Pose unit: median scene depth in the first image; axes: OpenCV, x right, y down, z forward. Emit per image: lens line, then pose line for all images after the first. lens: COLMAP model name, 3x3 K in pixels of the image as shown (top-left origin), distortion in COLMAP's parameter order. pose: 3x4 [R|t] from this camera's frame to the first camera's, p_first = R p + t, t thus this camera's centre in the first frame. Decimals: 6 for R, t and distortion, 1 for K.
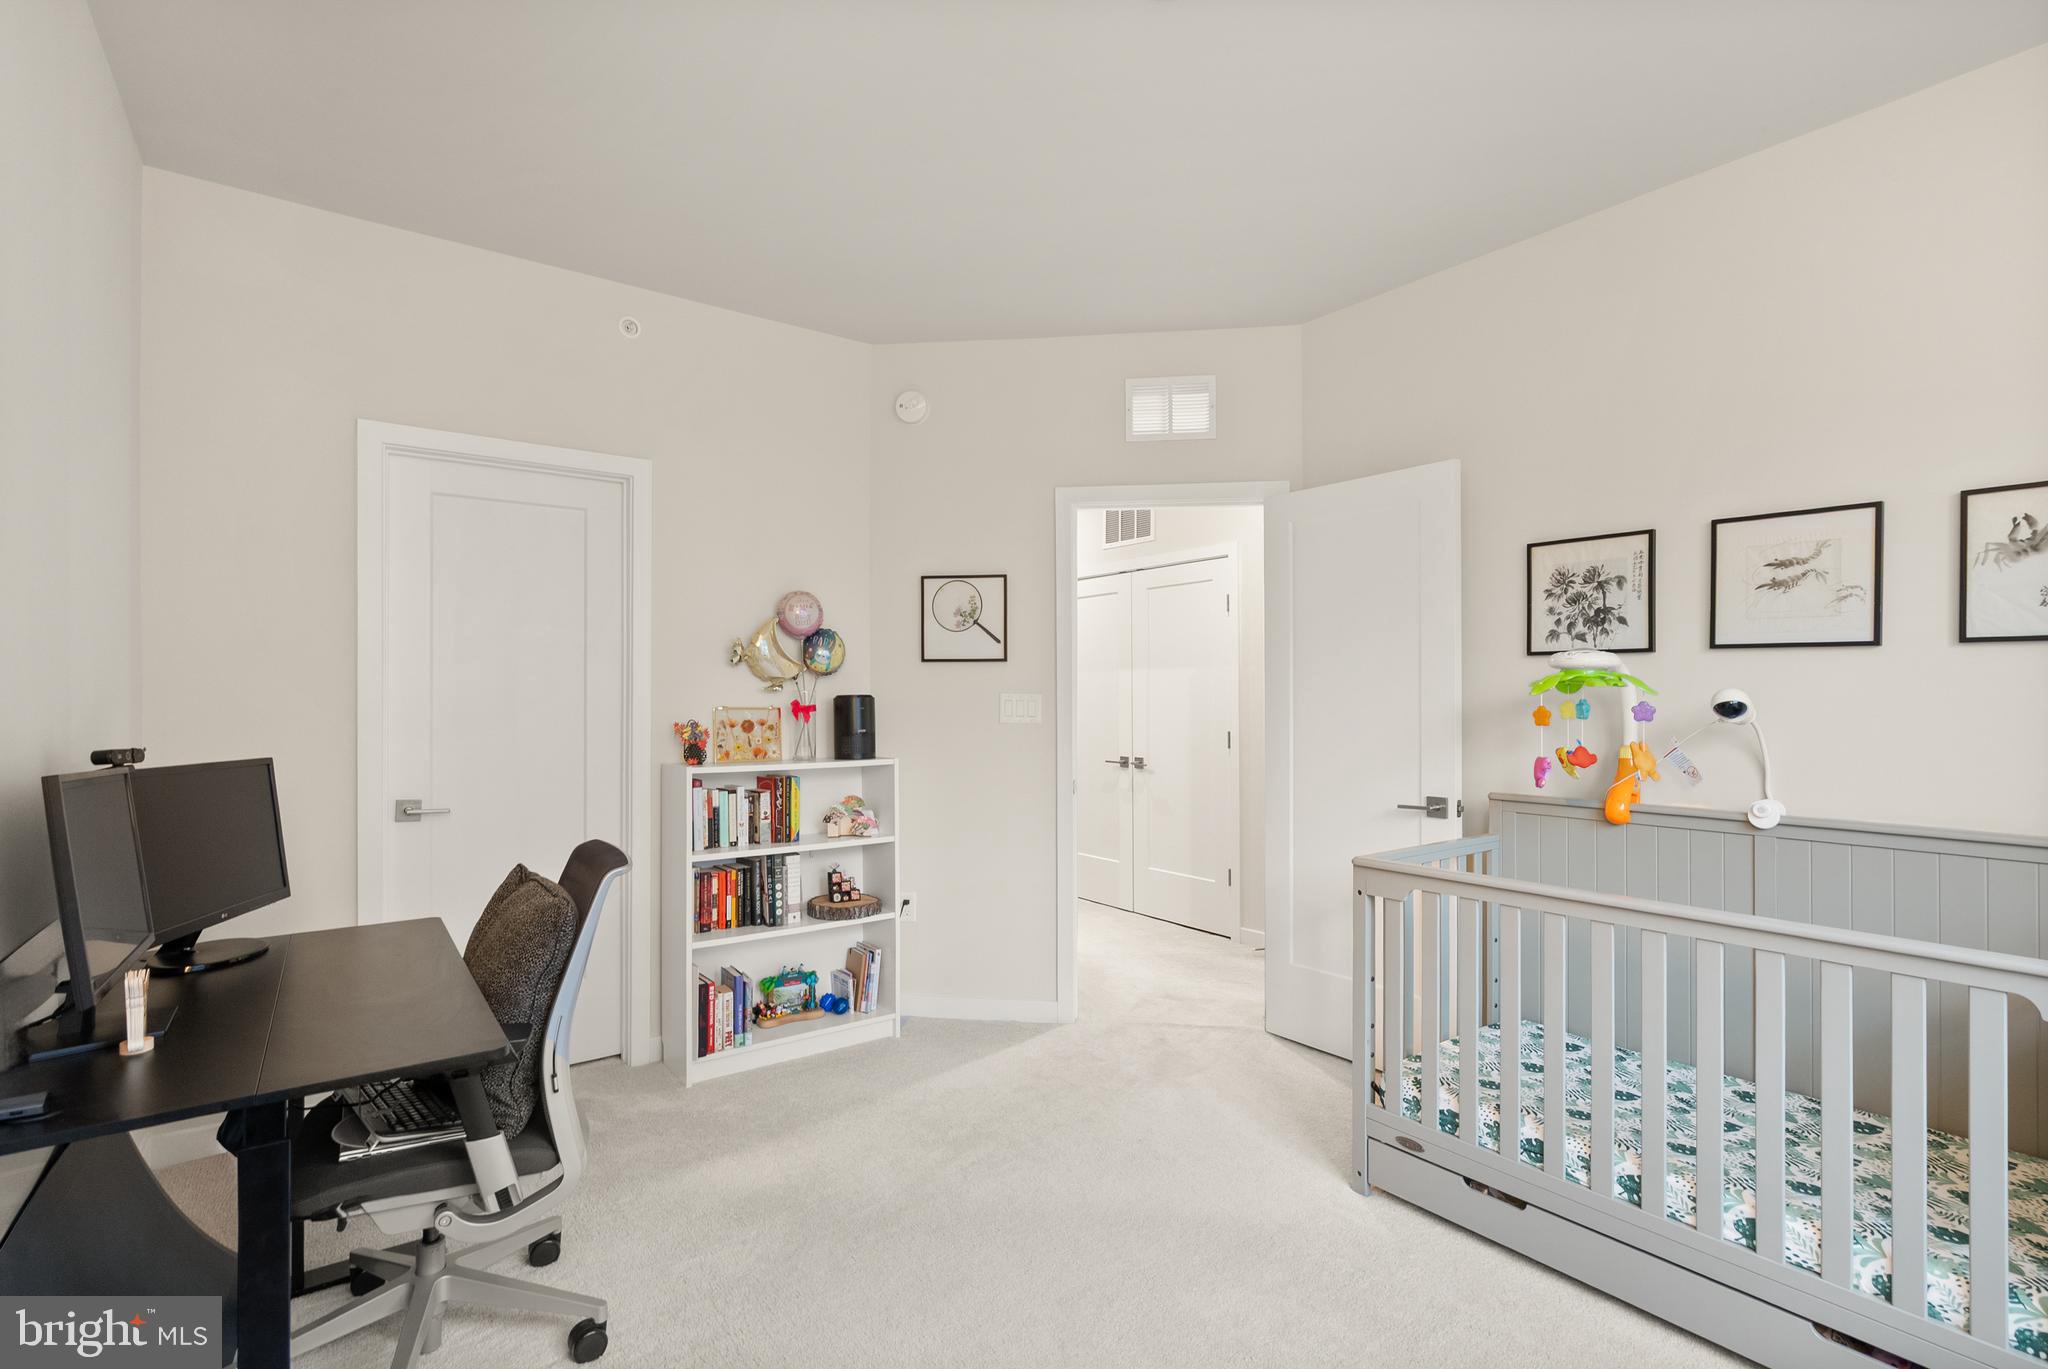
lens RADIAL K [[948.9, 0, 1015.0], [0, 948.9, 711.2], [0, 0, 1]] dist [-0.013774, 0.010249]
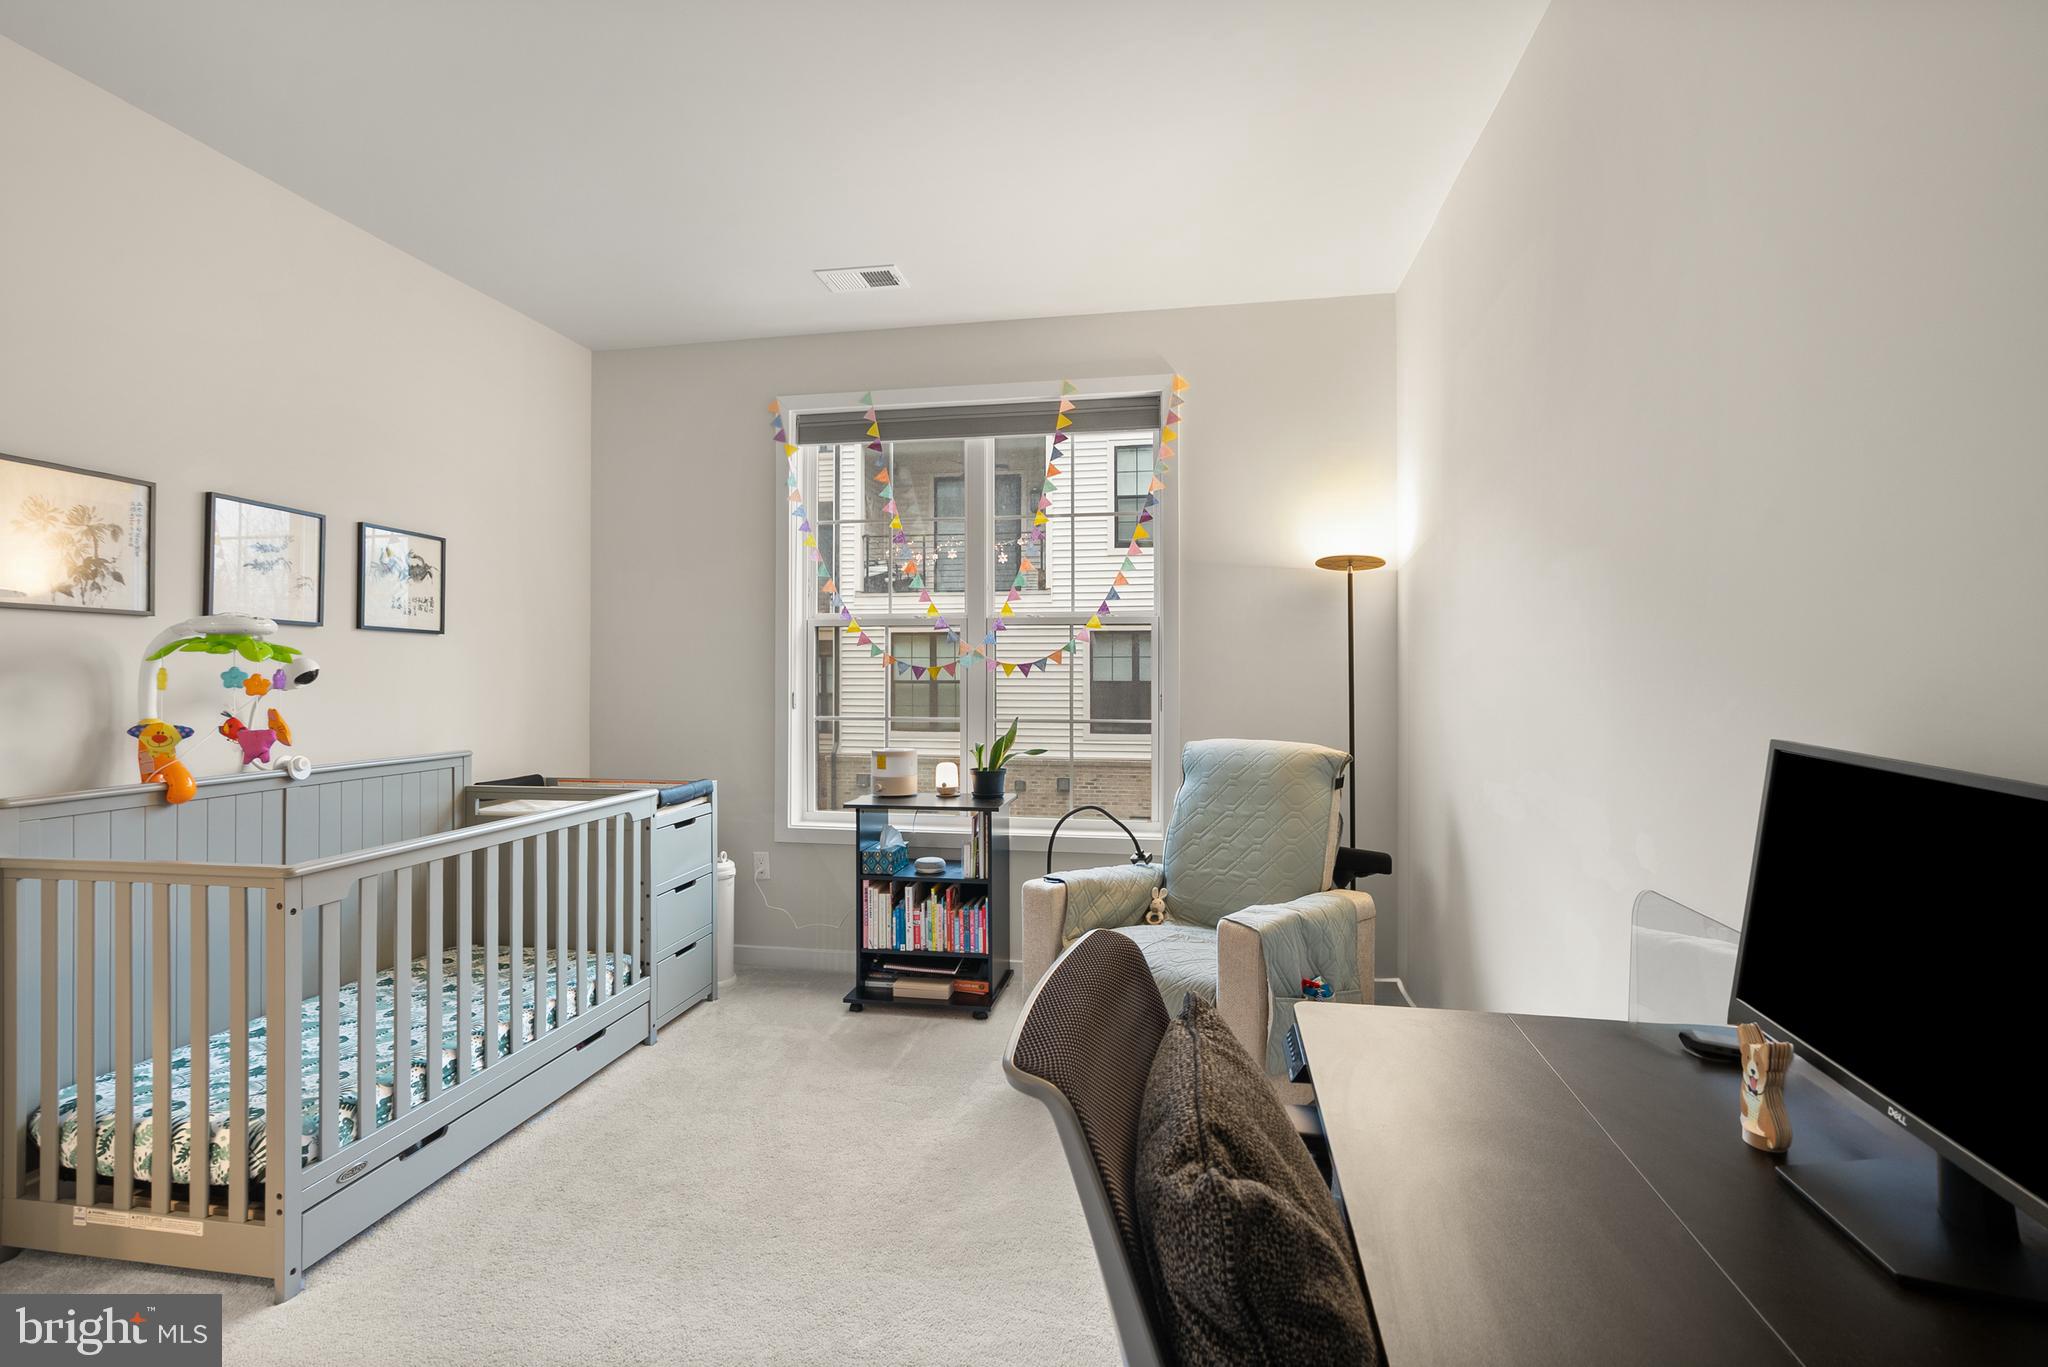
lens RADIAL K [[951.4, 0, 1024.0], [0, 951.4, 683.5], [0, 0, 1]] dist [-0.000549, 0.001183]
pose [[-0.693913, -0.008369, 0.720010, -0.595585], [0.008986, 0.999754, 0.020281, -0.008549], [-0.720002, 0.020544, -0.693667, 1.056757]]
